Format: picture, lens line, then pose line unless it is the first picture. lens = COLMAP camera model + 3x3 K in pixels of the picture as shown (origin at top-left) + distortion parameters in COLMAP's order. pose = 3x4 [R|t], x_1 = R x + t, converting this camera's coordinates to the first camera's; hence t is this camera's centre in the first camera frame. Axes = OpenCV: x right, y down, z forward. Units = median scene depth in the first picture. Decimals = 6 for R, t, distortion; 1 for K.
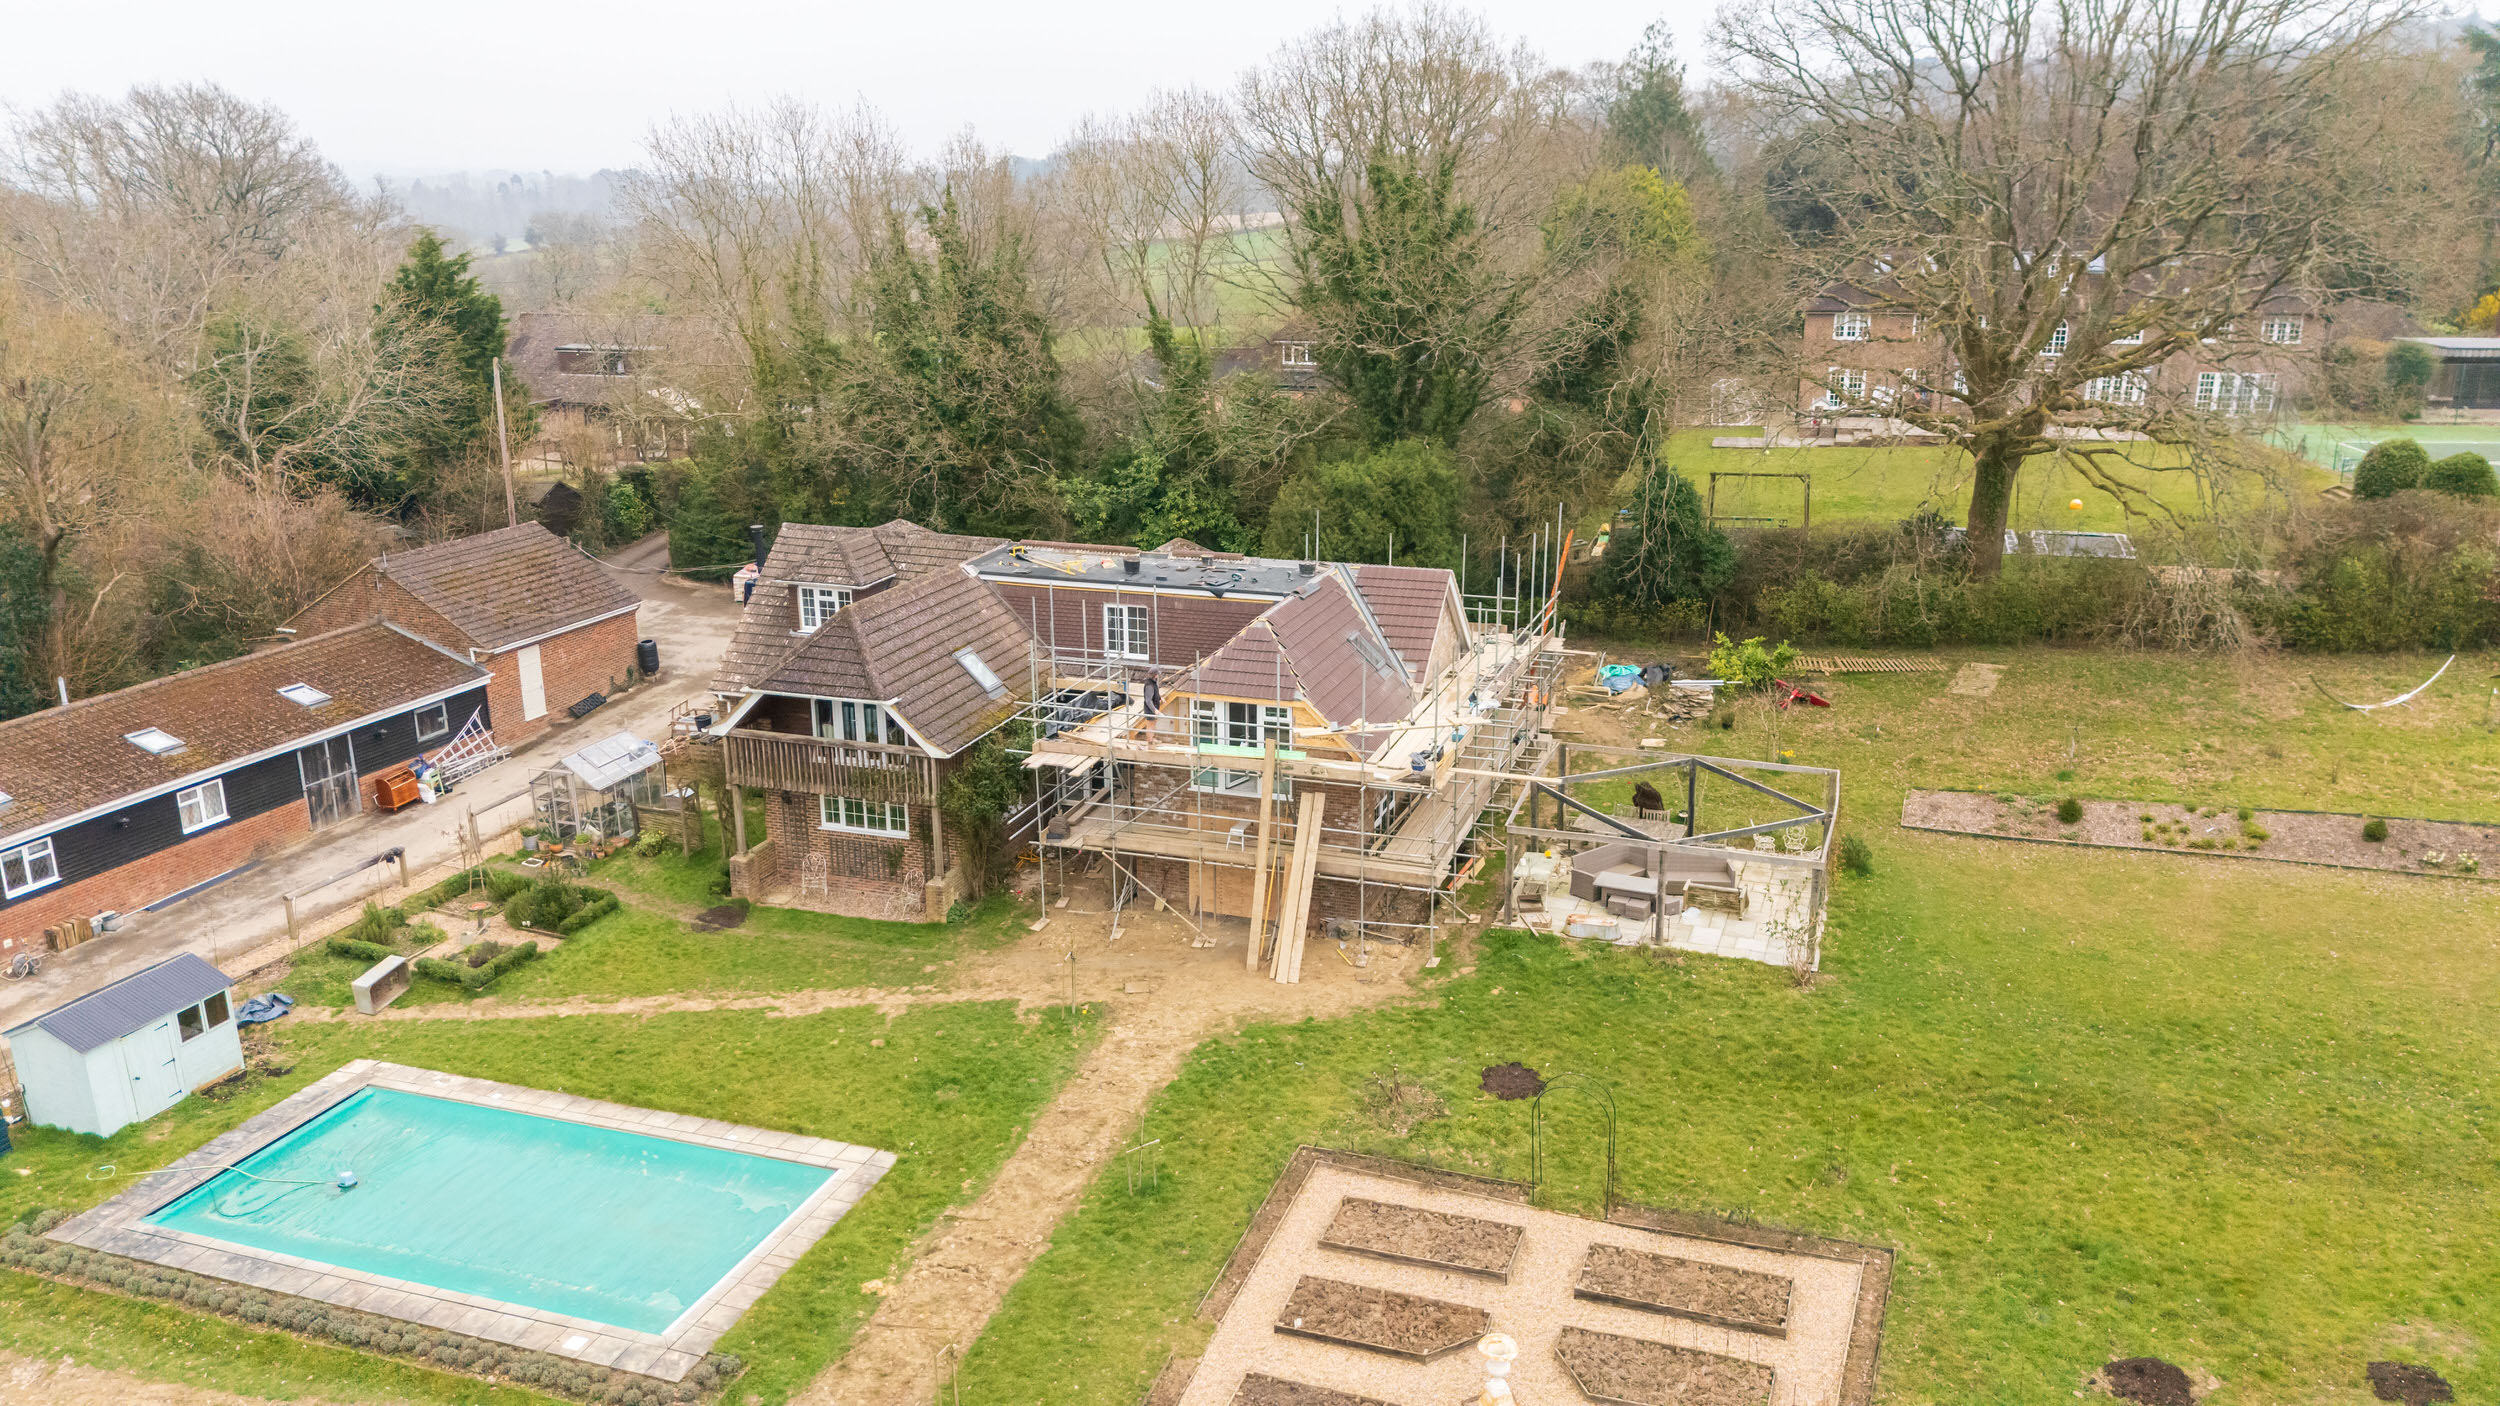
lens RADIAL K [[1832.4, 0, 1252.0], [0, 1832.4, 689.1], [0, 0, 1]] dist [0.068523, -0.066928]
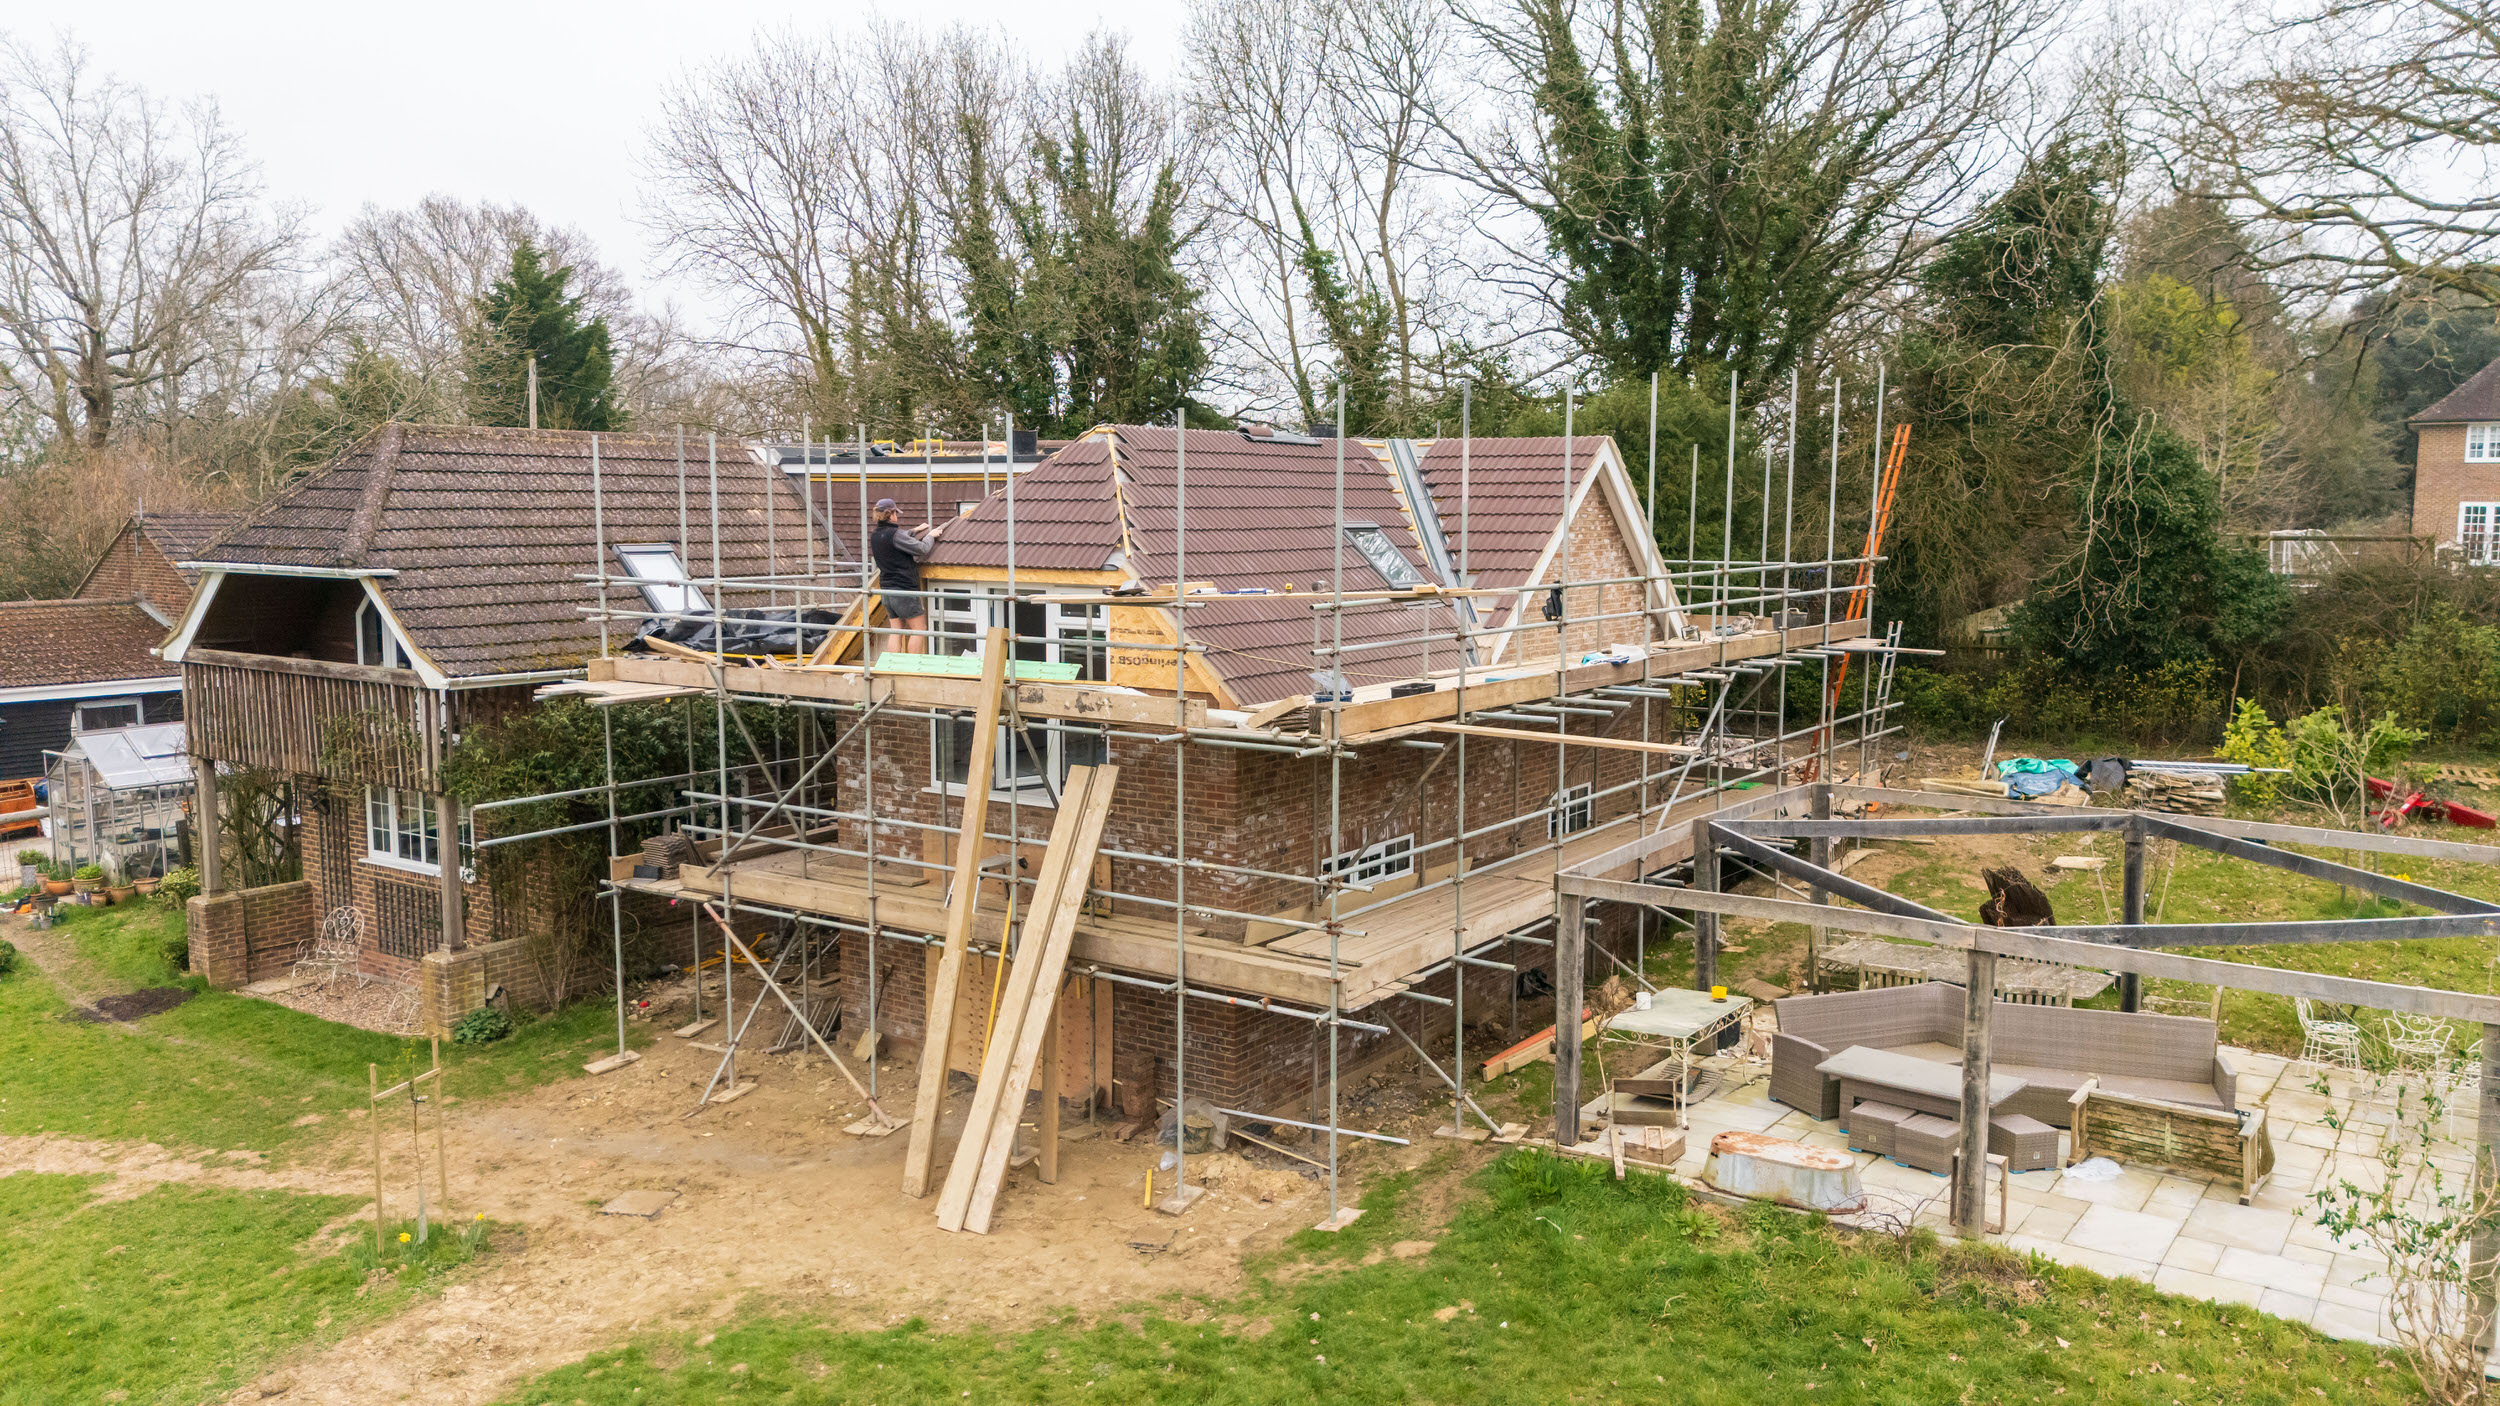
lens RADIAL K [[1832.4, 0, 1255.6], [0, 1832.4, 703.8], [0, 0, 1]] dist [0.068523, -0.066928]
pose [[0.962866, 0.039034, -0.267145, 0.165490], [-0.081858, 0.985124, -0.151099, 0.094817], [0.257272, 0.167356, 0.951737, 0.567322]]
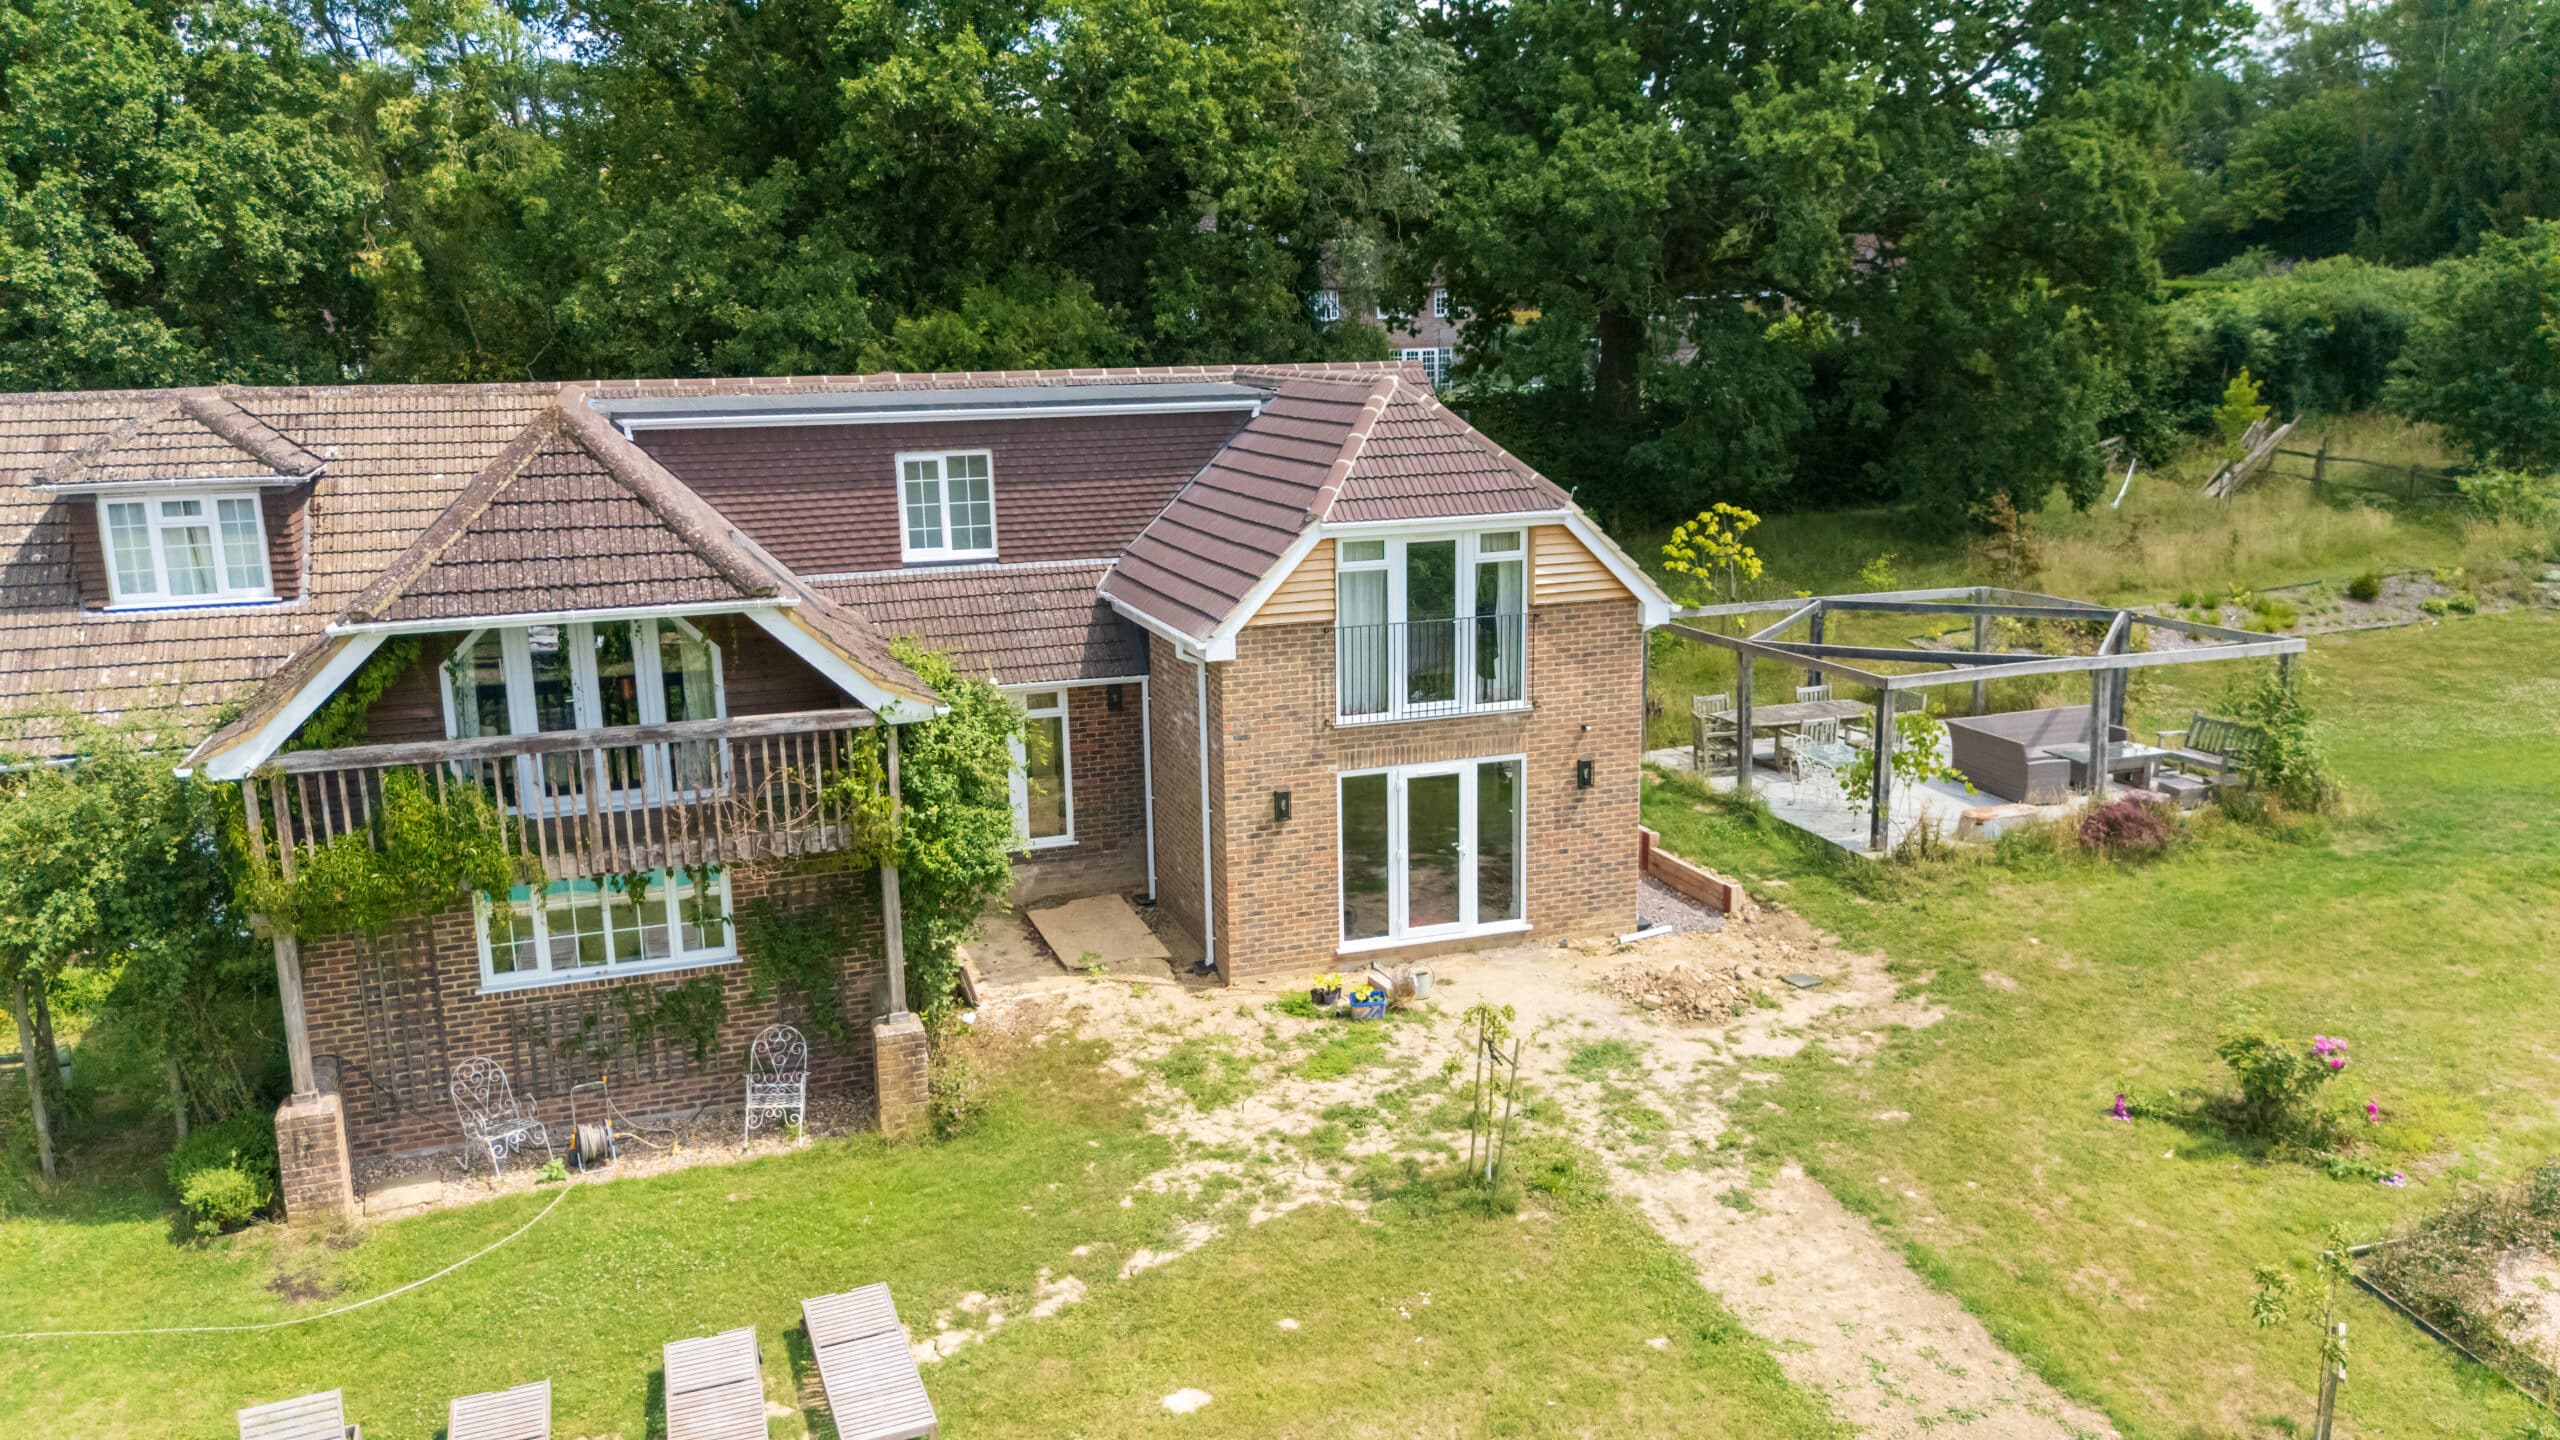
lens RADIAL K [[1876.3, 0, 1273.2], [0, 1876.3, 735.5], [0, 0, 1]] dist [0.068523, -0.066928]
pose [[0.792120, -0.141343, 0.593774, -0.350211], [0.180124, 0.983625, -0.006149, 0.056322], [-0.583182, 0.111823, 0.804608, 0.582075]]
